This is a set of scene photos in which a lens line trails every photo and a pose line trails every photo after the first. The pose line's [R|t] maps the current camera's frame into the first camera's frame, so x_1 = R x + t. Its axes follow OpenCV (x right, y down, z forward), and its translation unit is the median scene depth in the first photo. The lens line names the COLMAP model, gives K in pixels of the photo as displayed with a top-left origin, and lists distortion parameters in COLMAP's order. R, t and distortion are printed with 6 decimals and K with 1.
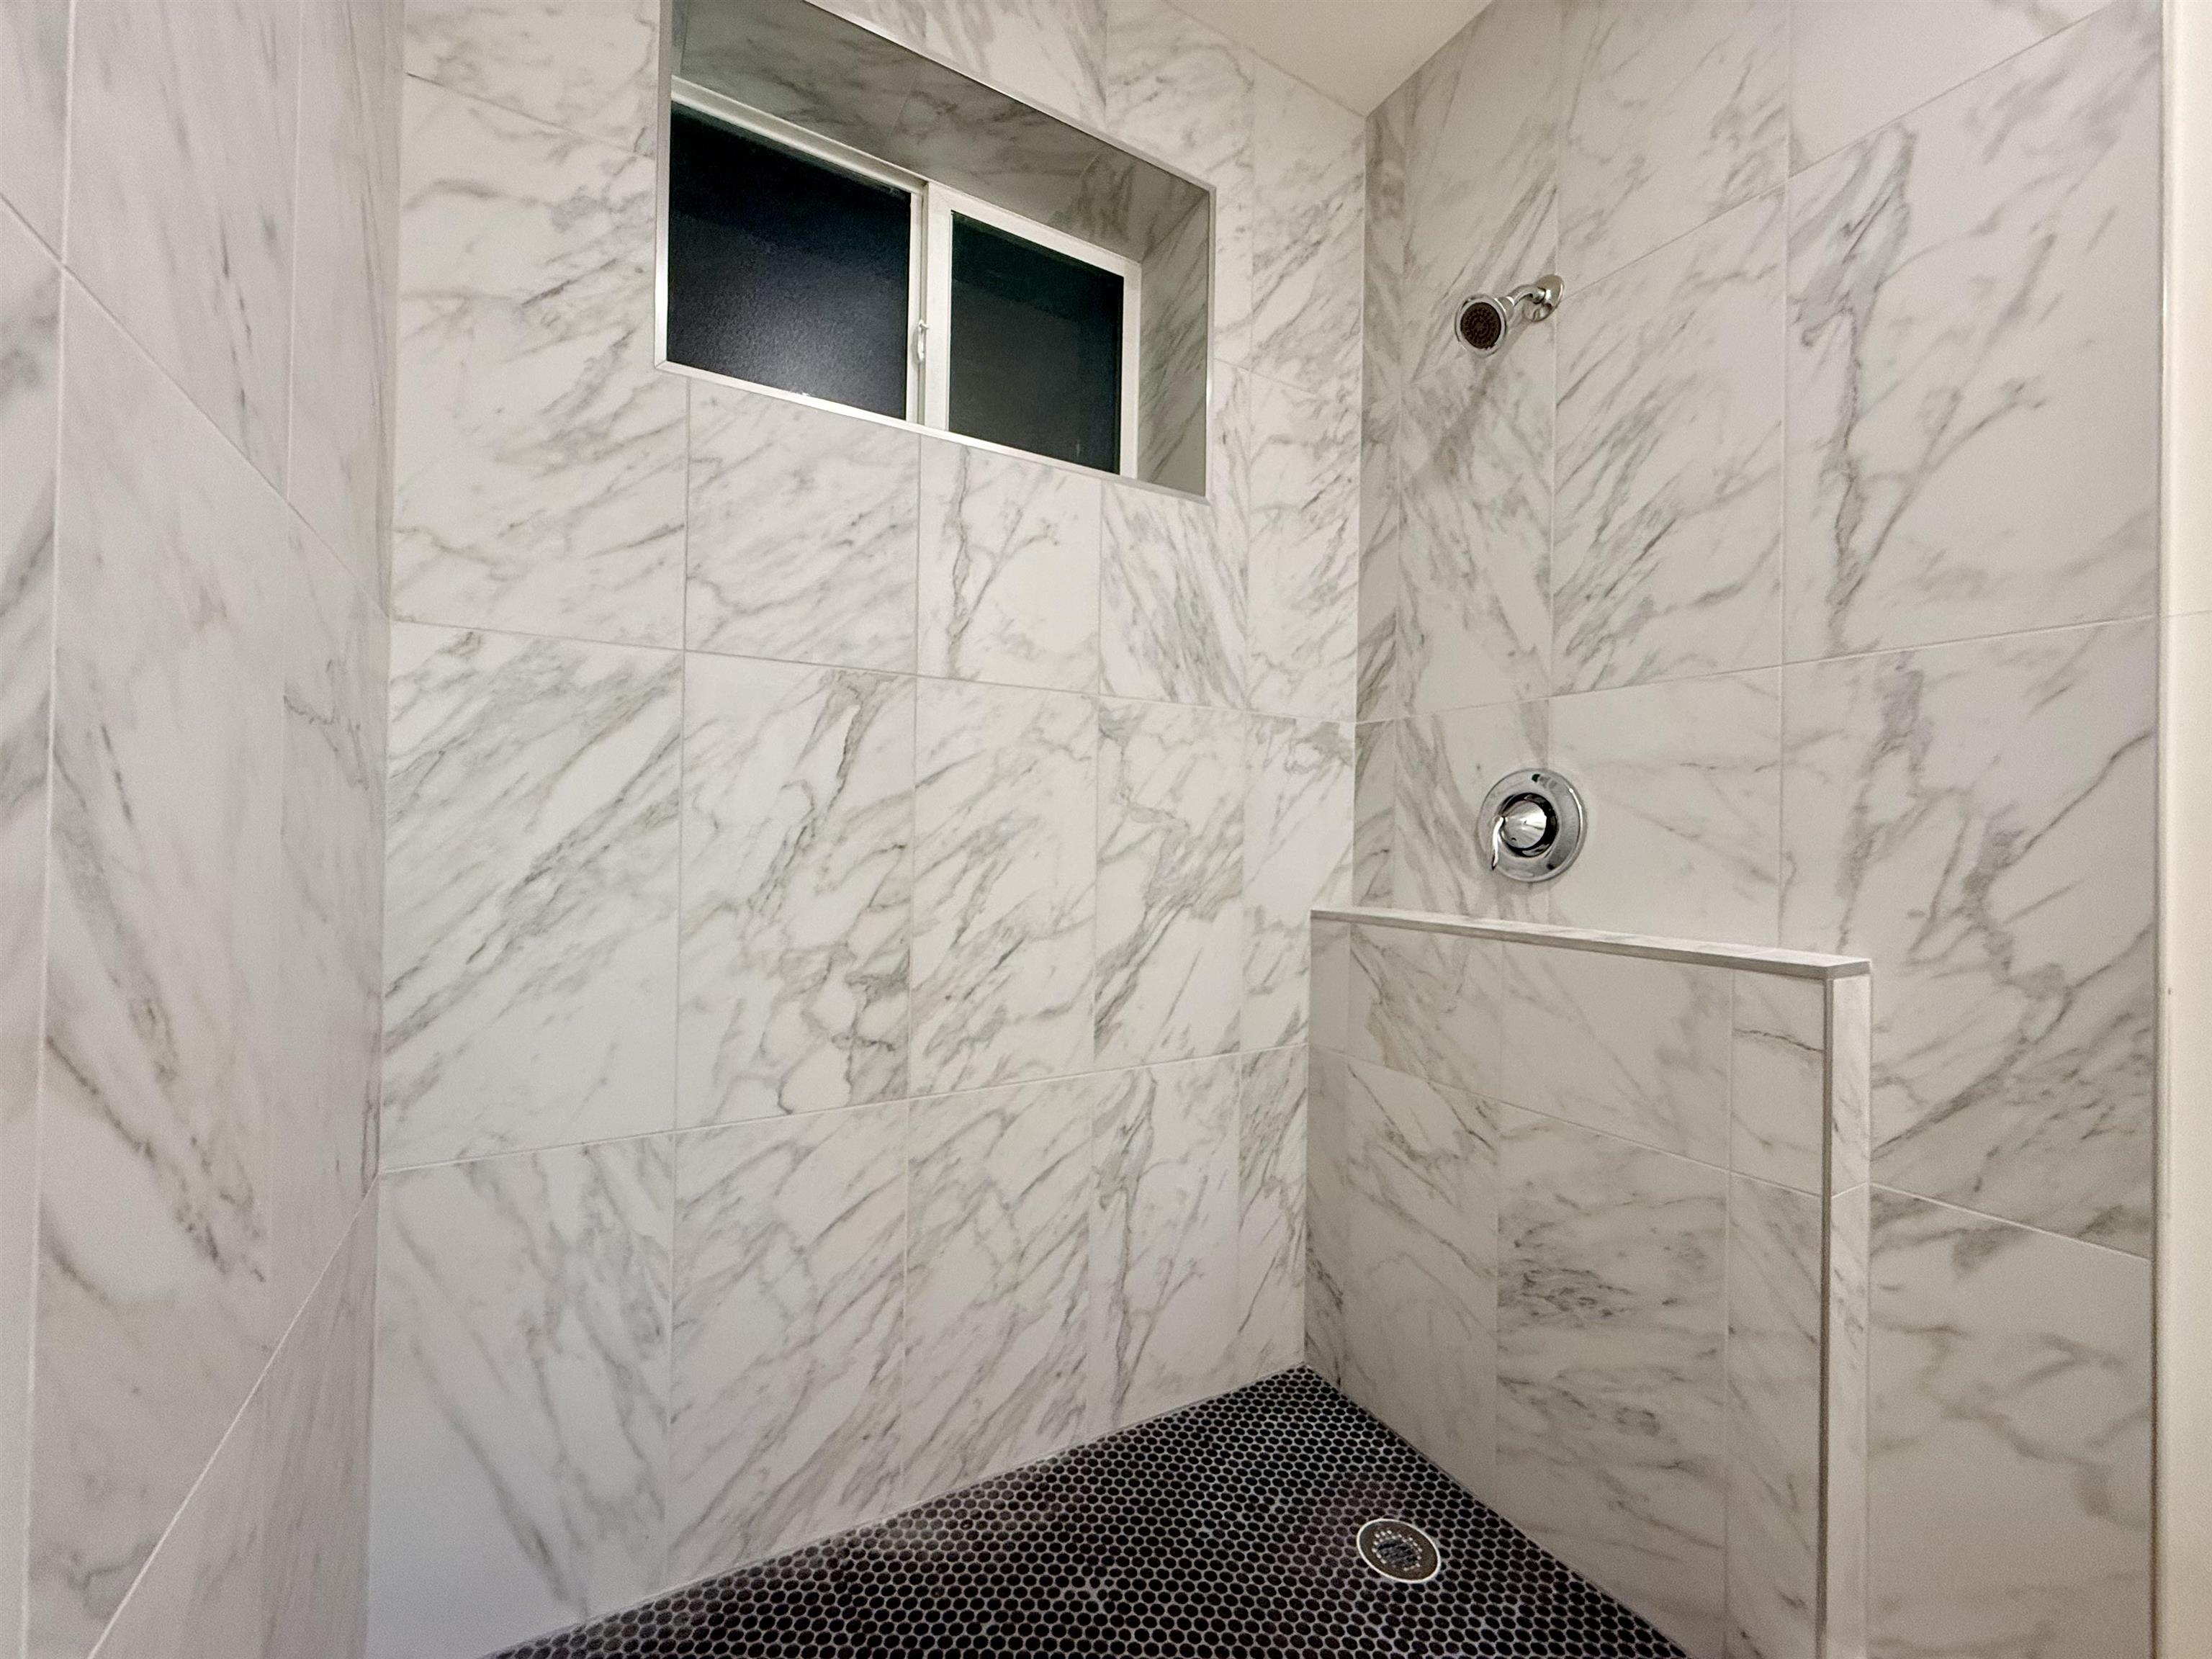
lens RADIAL K [[882.0, 0, 1106.6], [0, 882.0, 828.9], [0, 0, 1]] dist [-0.000096, 0.000209]
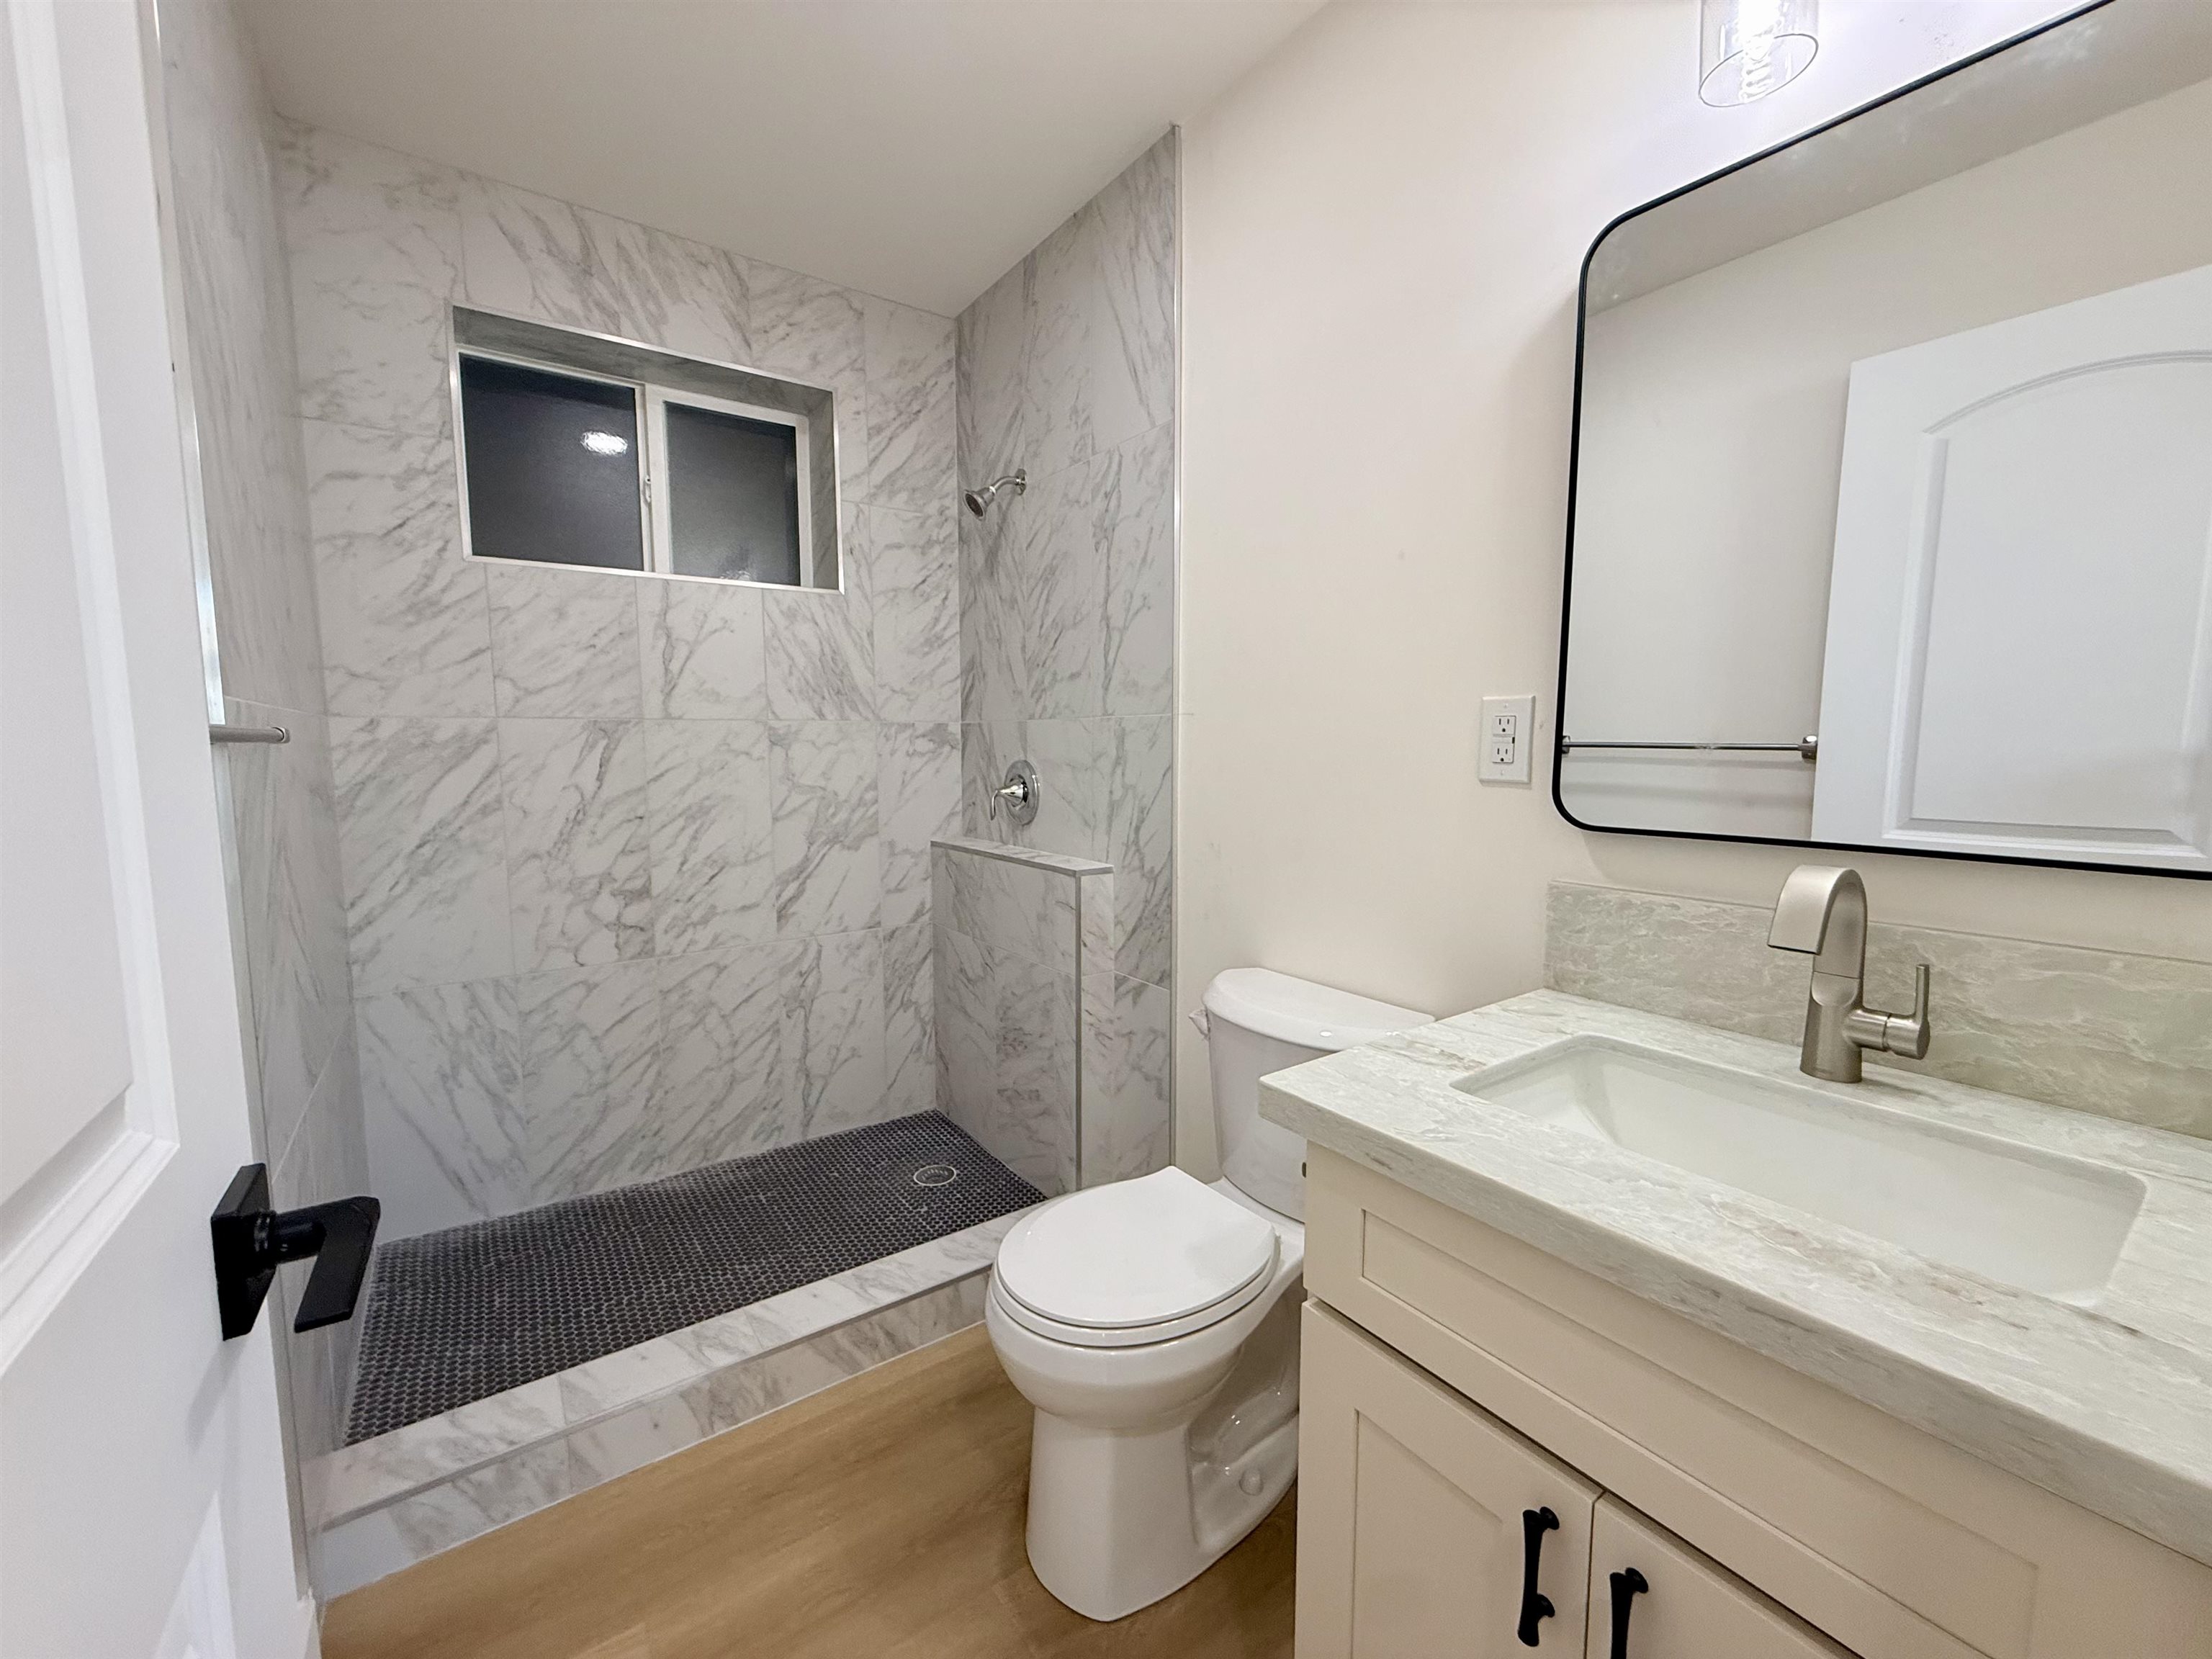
lens RADIAL K [[882.0, 0, 1105.9], [0, 882.0, 827.3], [0, 0, 1]] dist [-0.000096, 0.000209]
pose [[0.995537, -0.028855, 0.089857, 0.568634], [0.019156, 0.994075, 0.106994, -0.139822], [-0.092412, -0.104795, 0.990191, -0.887959]]
